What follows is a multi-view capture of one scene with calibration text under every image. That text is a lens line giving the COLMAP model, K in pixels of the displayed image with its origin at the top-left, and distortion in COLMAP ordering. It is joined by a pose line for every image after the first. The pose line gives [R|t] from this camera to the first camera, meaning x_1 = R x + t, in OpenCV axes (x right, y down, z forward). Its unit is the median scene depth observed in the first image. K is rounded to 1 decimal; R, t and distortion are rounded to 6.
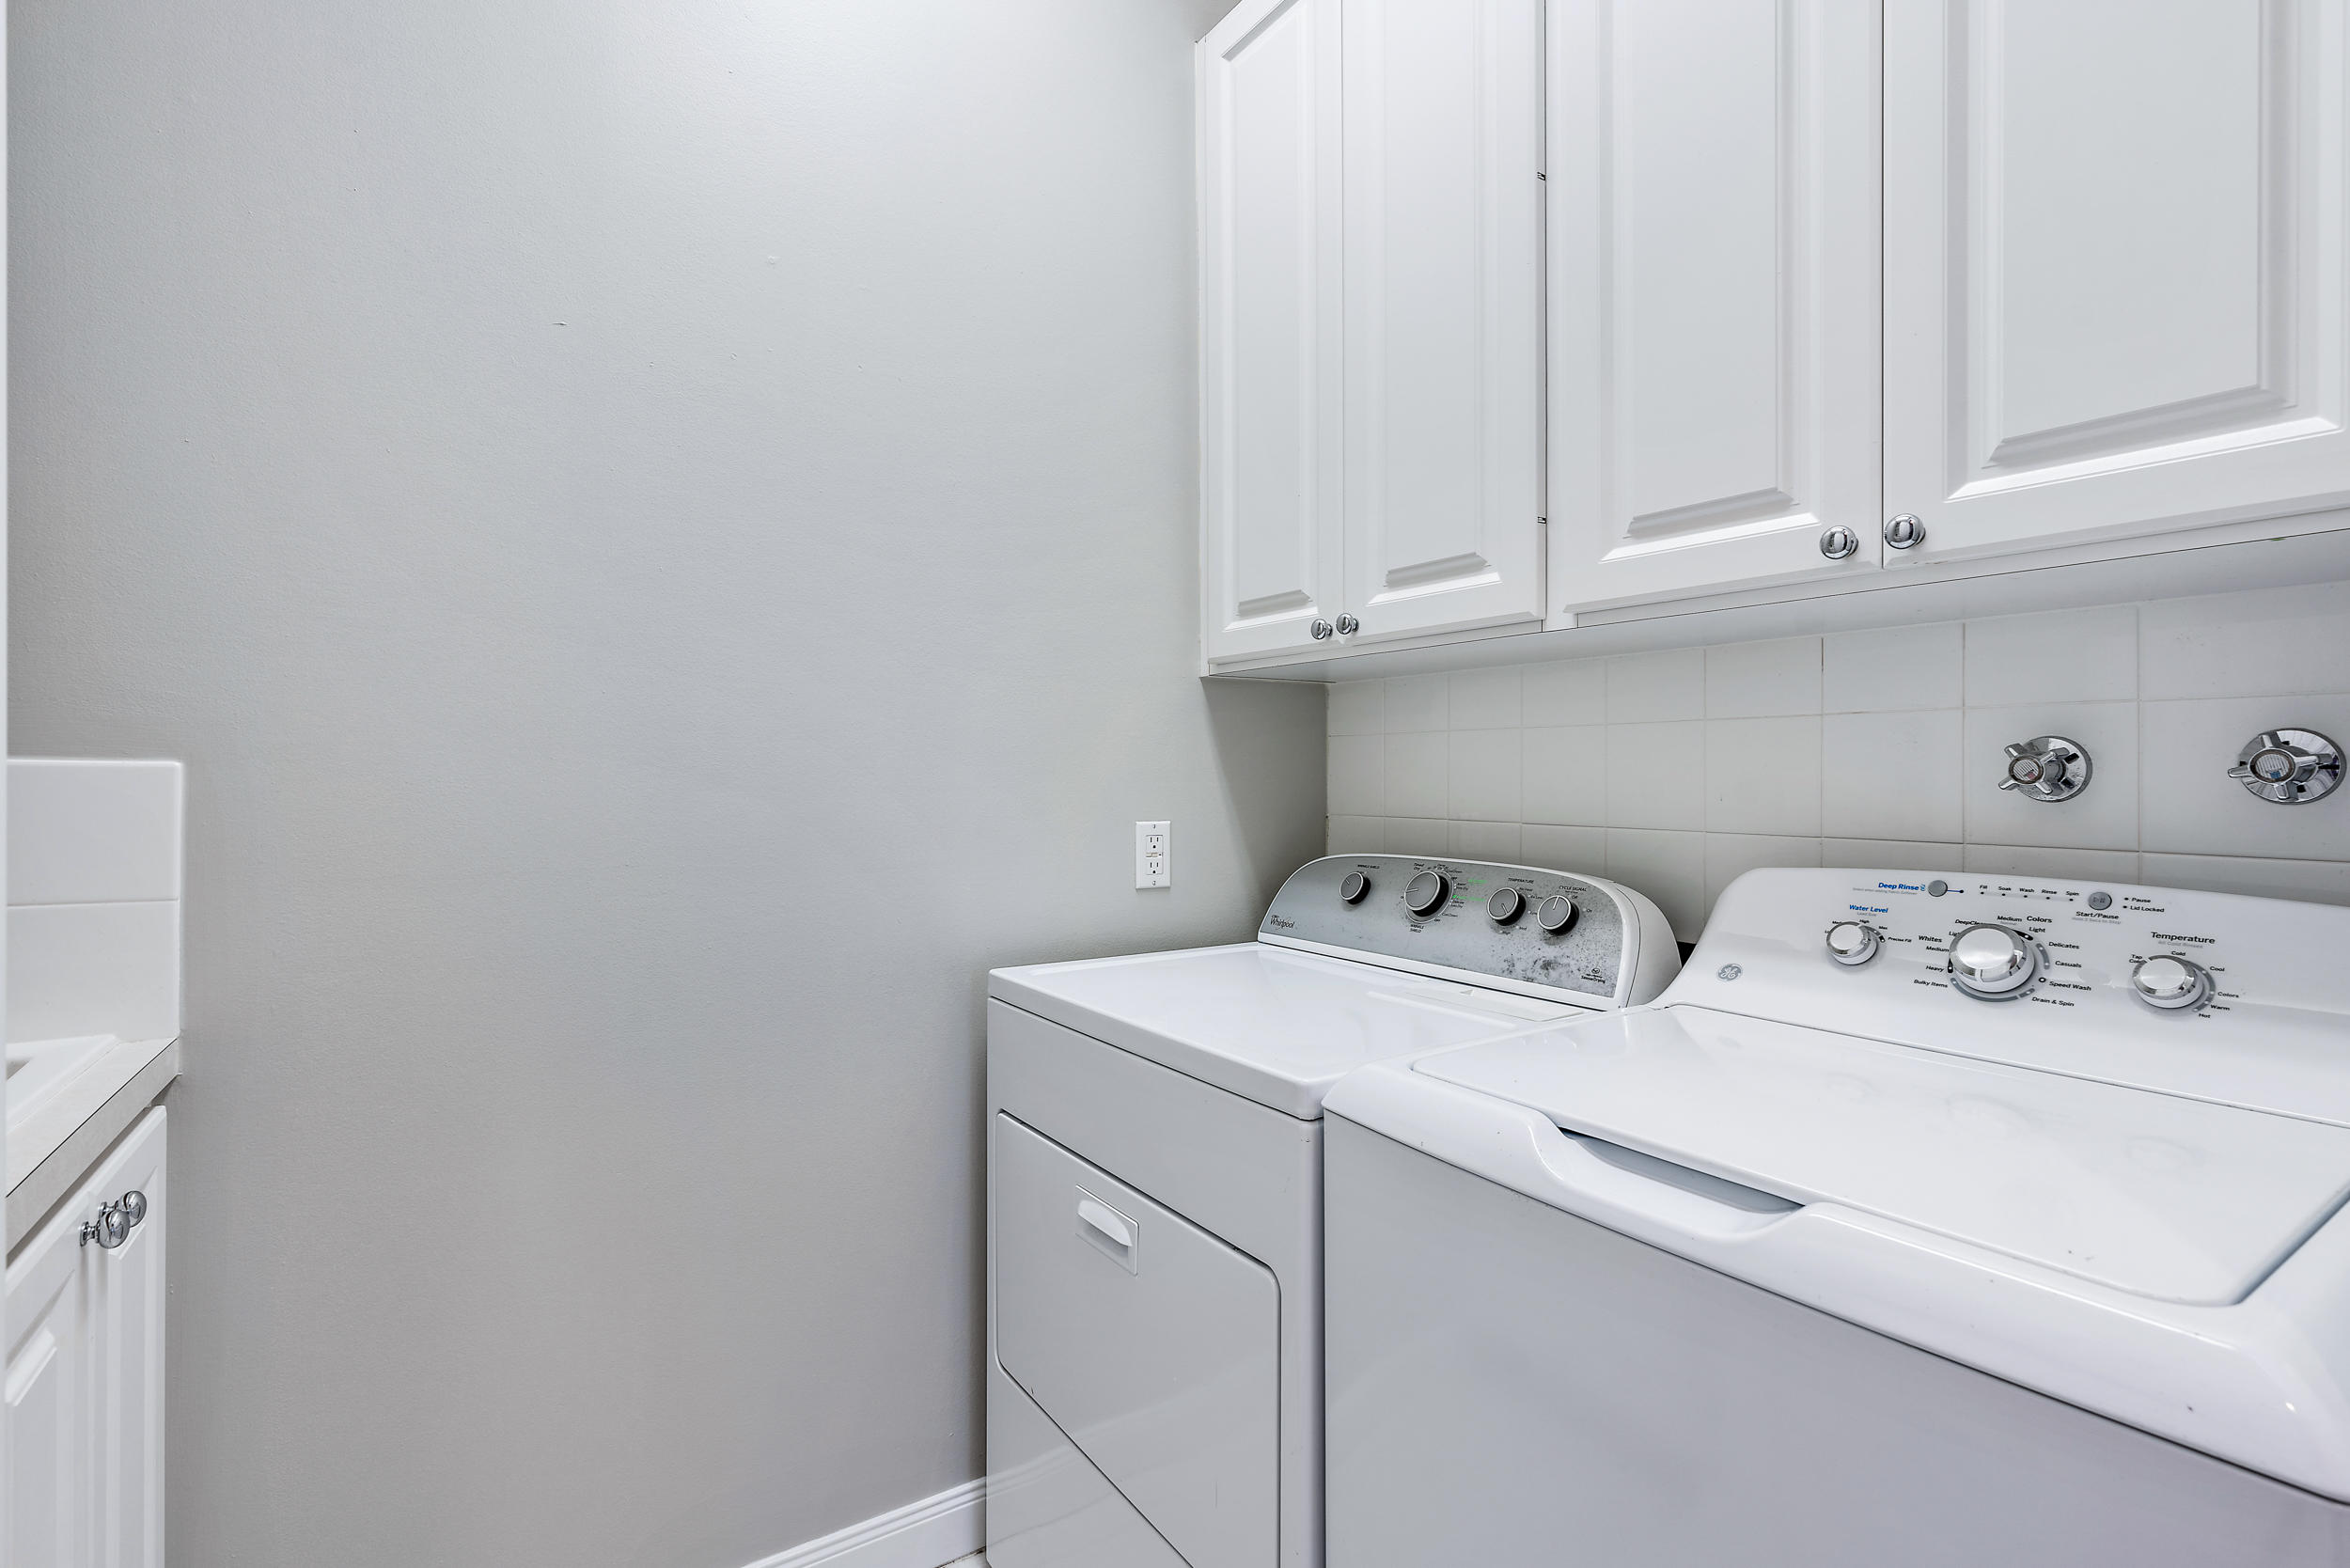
lens RADIAL K [[1078.5, 0, 1162.6], [0, 1078.5, 783.6], [0, 0, 1]] dist [-0.009516, 0.002346]
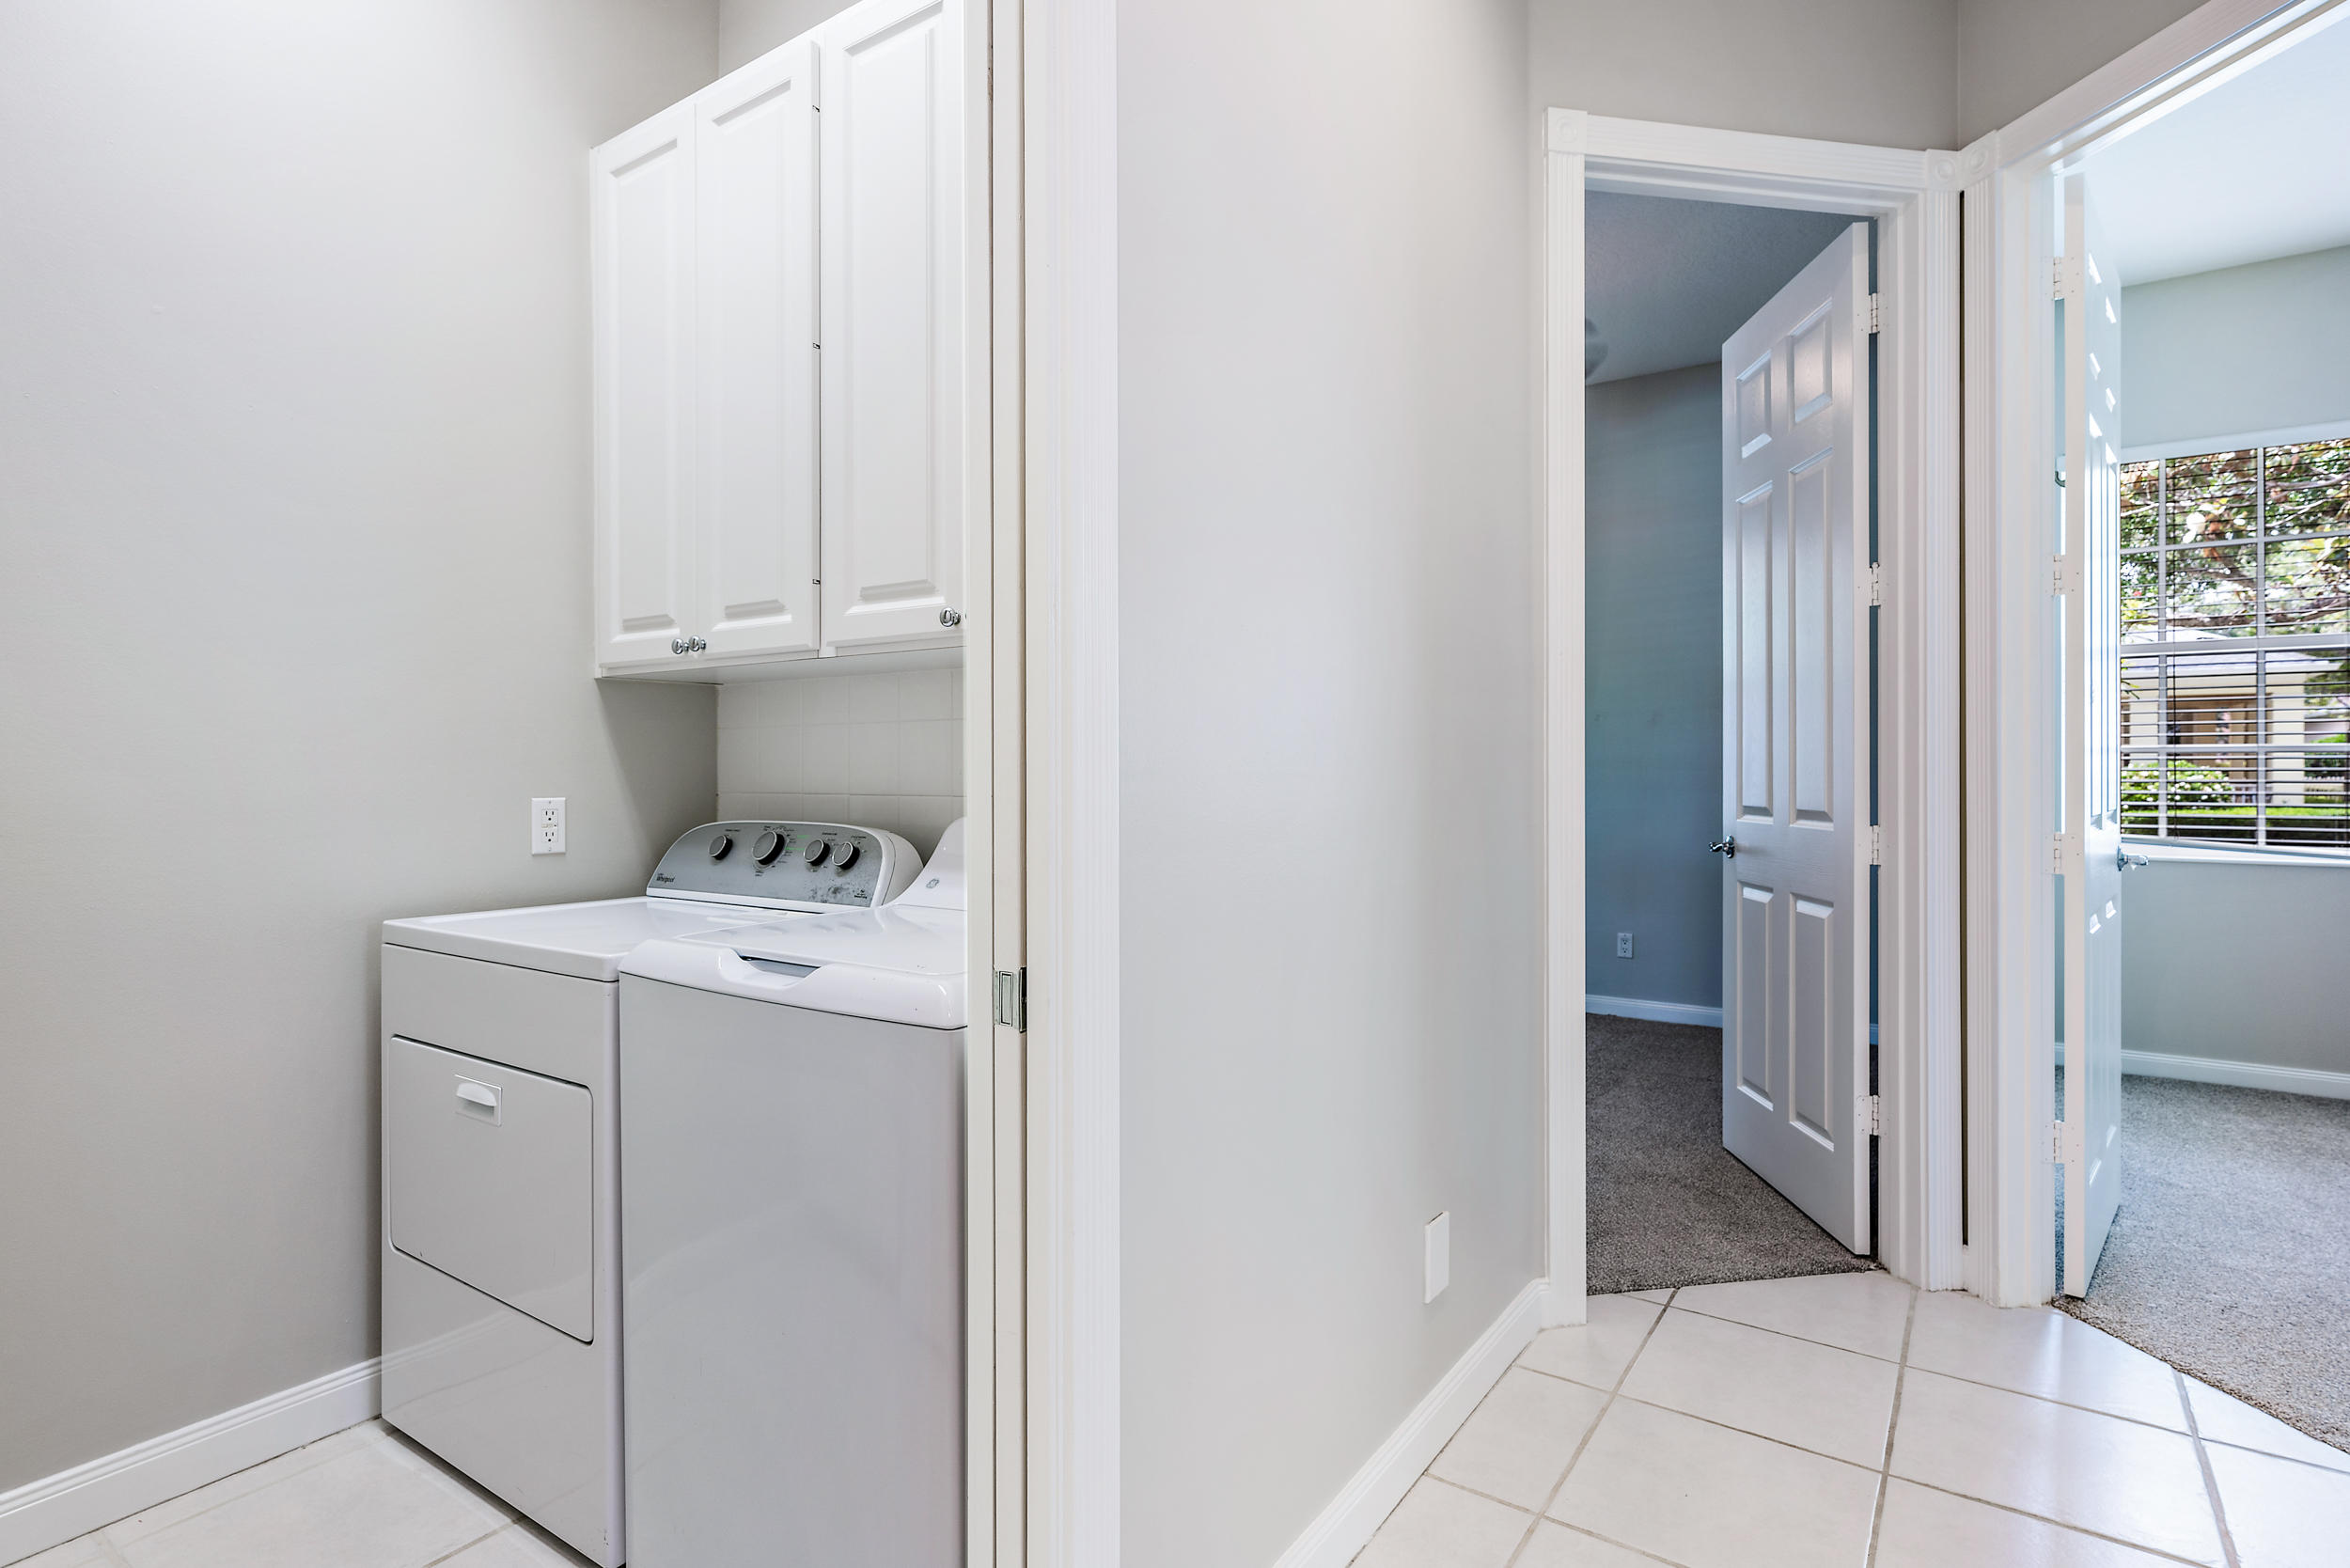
lens RADIAL K [[1223.2, 0, 1184.6], [0, 1223.2, 767.4], [0, 0, 1]] dist [-0.003329, 0.004489]
pose [[0.929976, -0.003931, 0.367599, 0.169109], [0.007919, 0.999925, -0.009339, 0.021816], [-0.367535, 0.011596, 0.929937, -0.595574]]
